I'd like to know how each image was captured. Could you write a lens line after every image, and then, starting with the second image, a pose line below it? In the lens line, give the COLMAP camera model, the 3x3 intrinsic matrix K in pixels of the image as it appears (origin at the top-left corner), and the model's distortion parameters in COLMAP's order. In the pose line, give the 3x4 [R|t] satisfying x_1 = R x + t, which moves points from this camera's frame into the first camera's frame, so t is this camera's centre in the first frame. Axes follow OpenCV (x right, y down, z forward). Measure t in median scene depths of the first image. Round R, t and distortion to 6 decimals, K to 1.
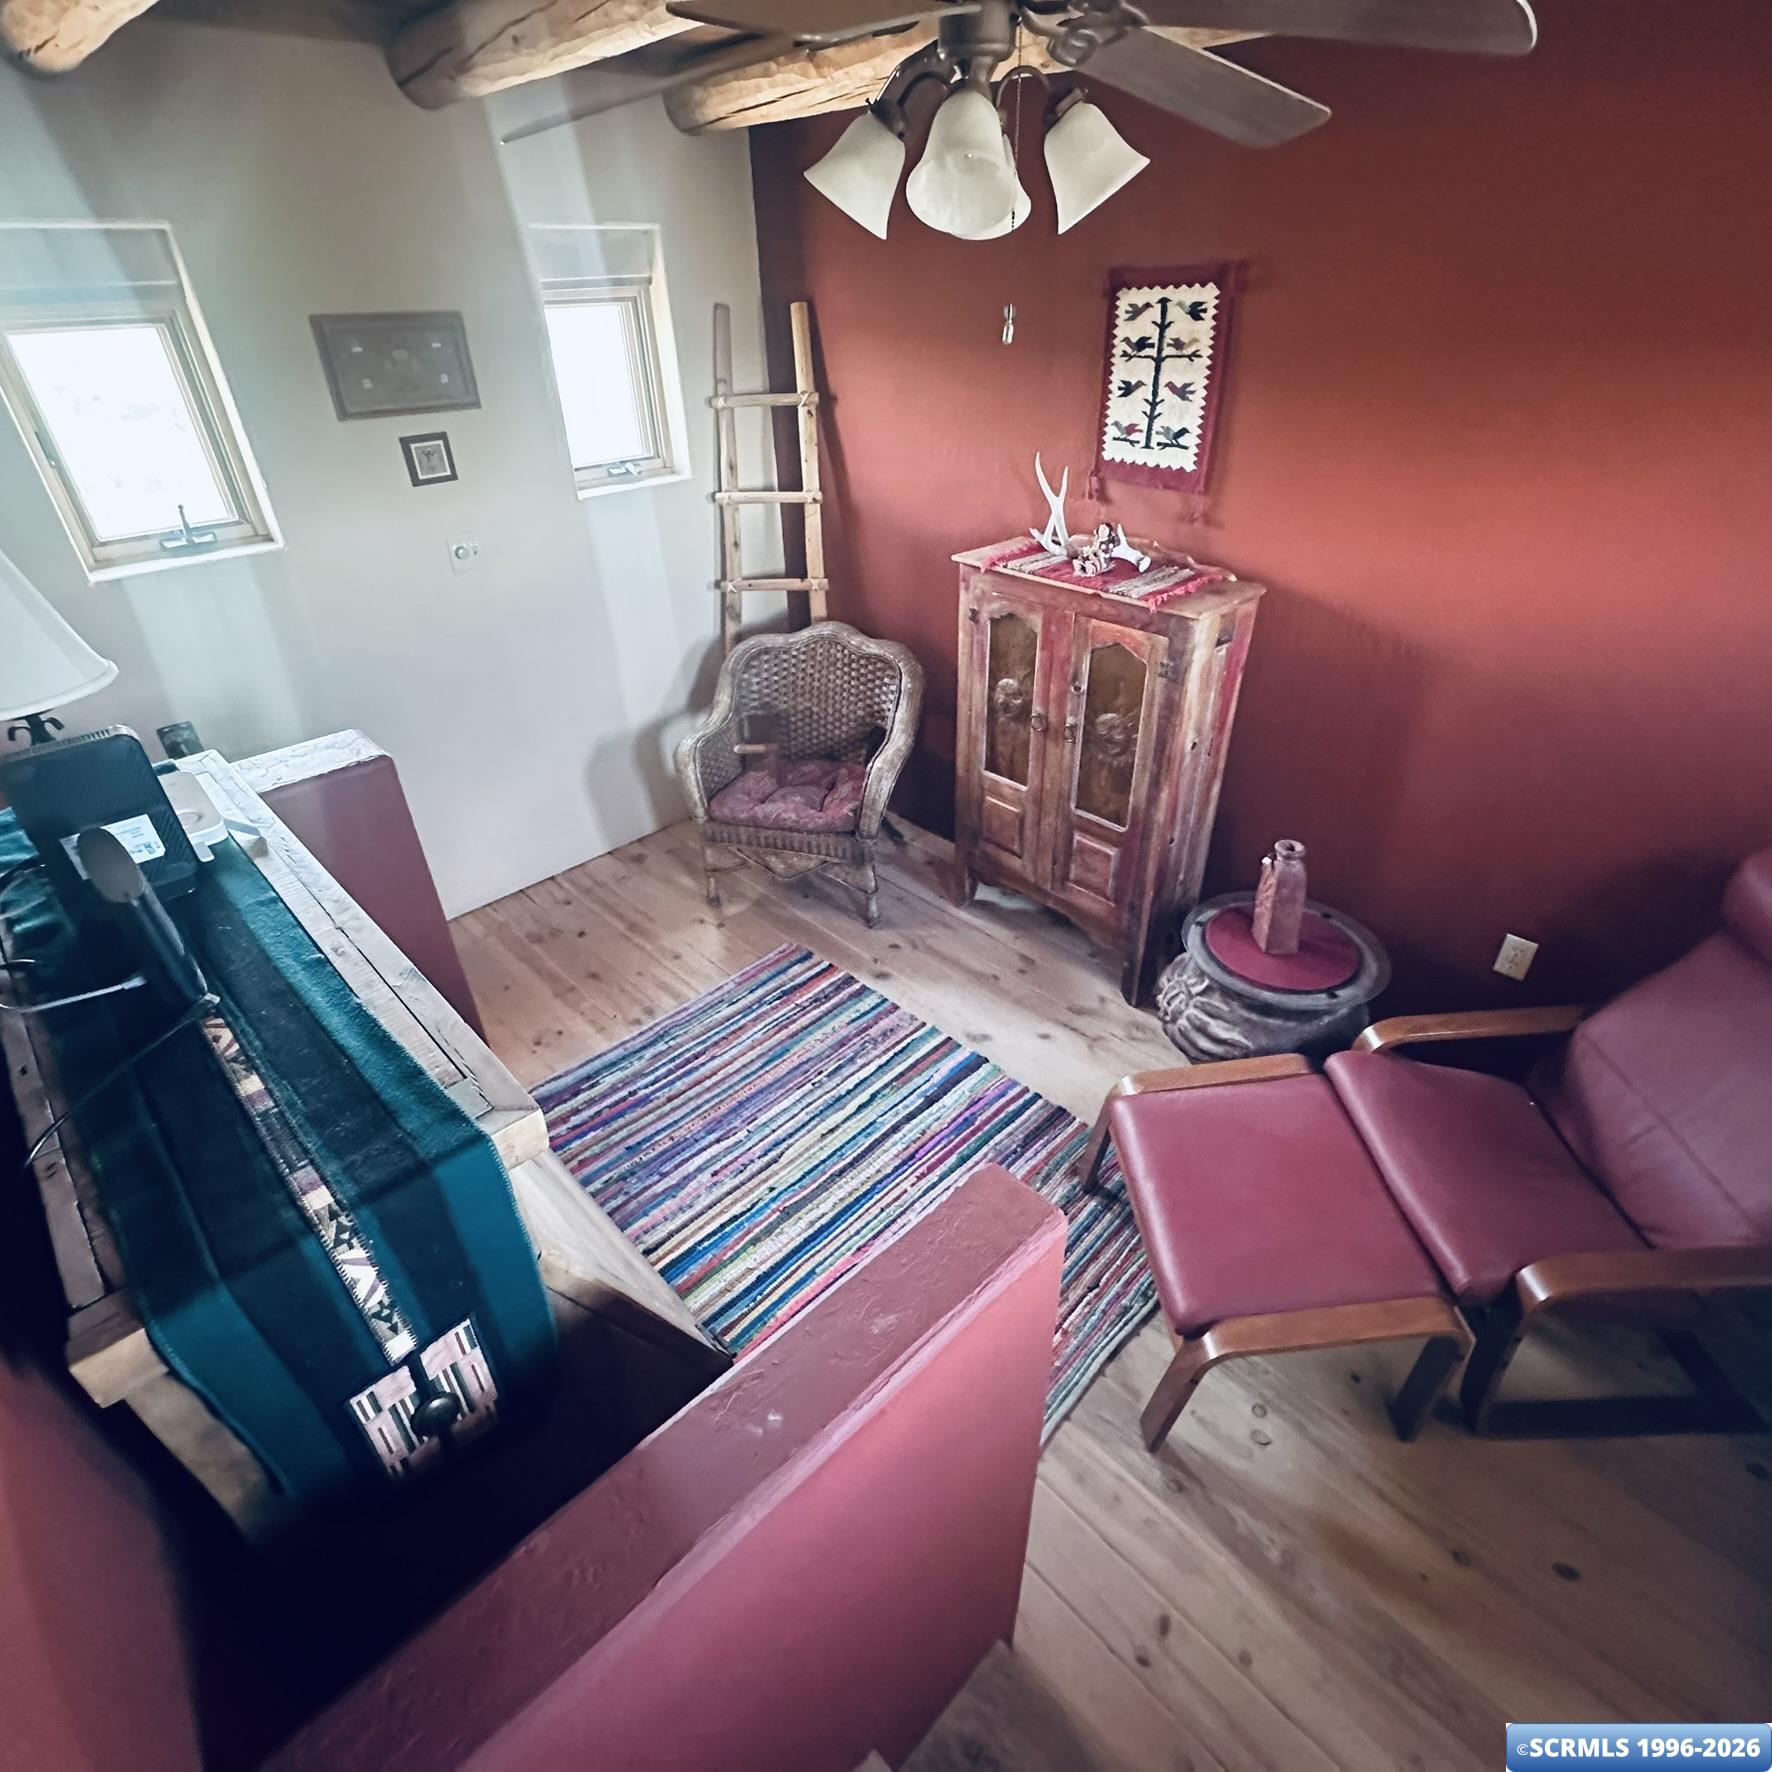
lens RADIAL K [[947.0, 0, 882.5], [0, 947.0, 895.3], [0, 0, 1]] dist [-0.000696, -0.000552]
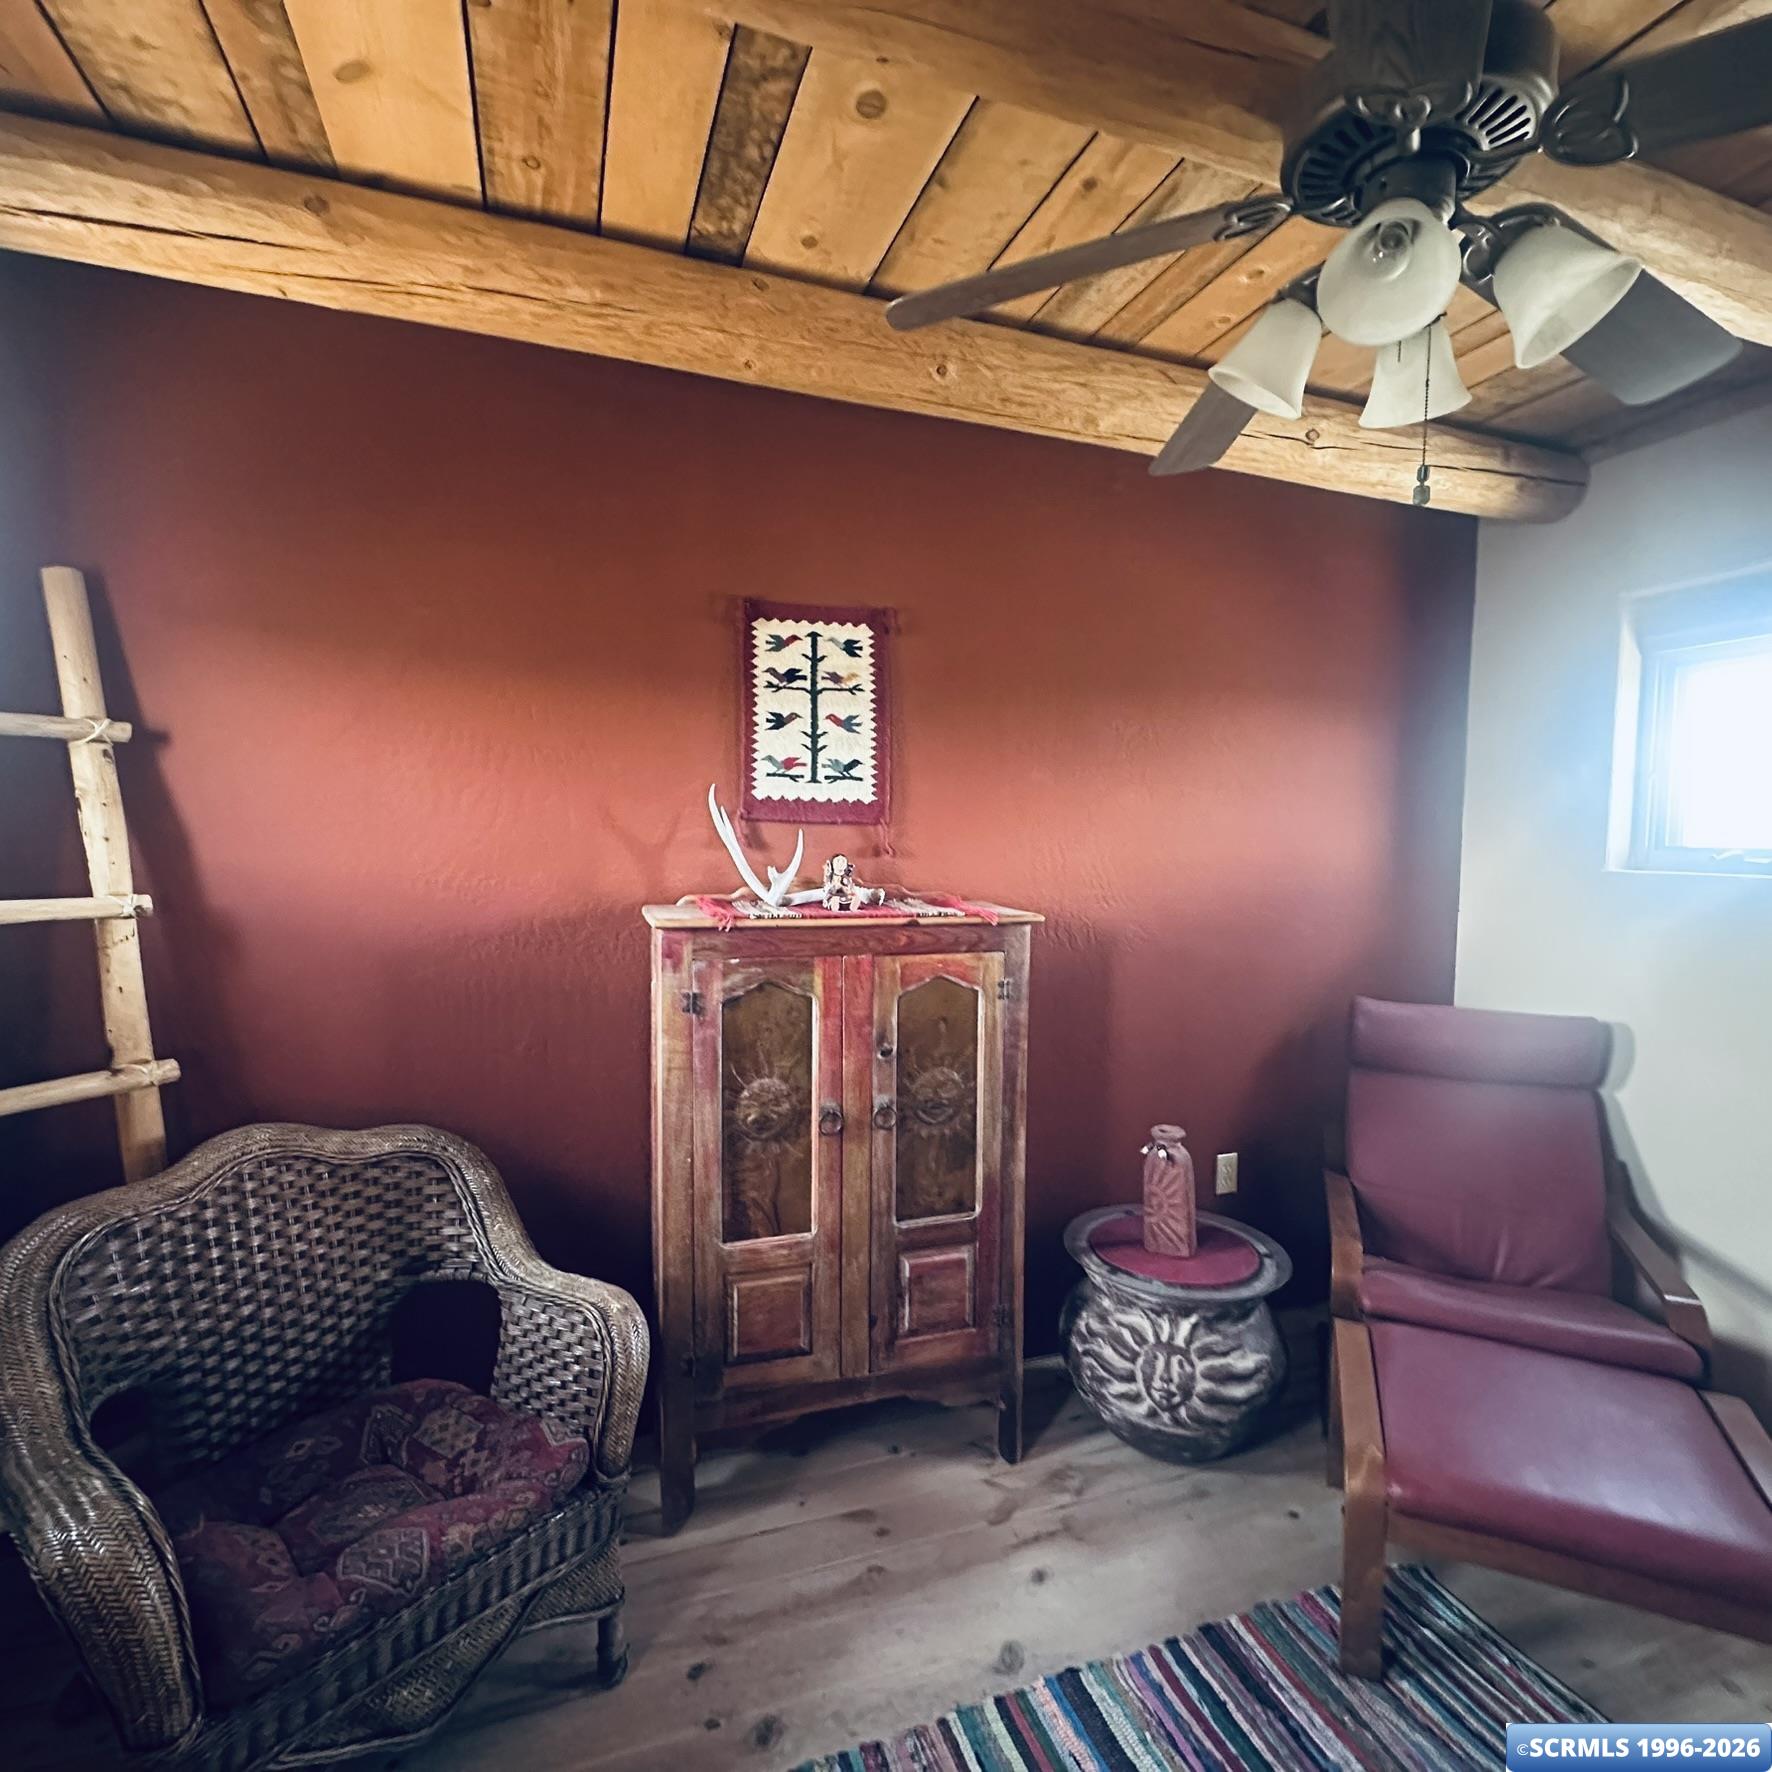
lens RADIAL K [[947.0, 0, 882.5], [0, 947.0, 895.3], [0, 0, 1]] dist [-0.000696, -0.000552]
pose [[0.406578, -0.031529, 0.913072, -0.490843], [0.483718, 0.855262, -0.185859, -0.195595], [-0.775056, 0.517236, 0.362982, 0.698549]]
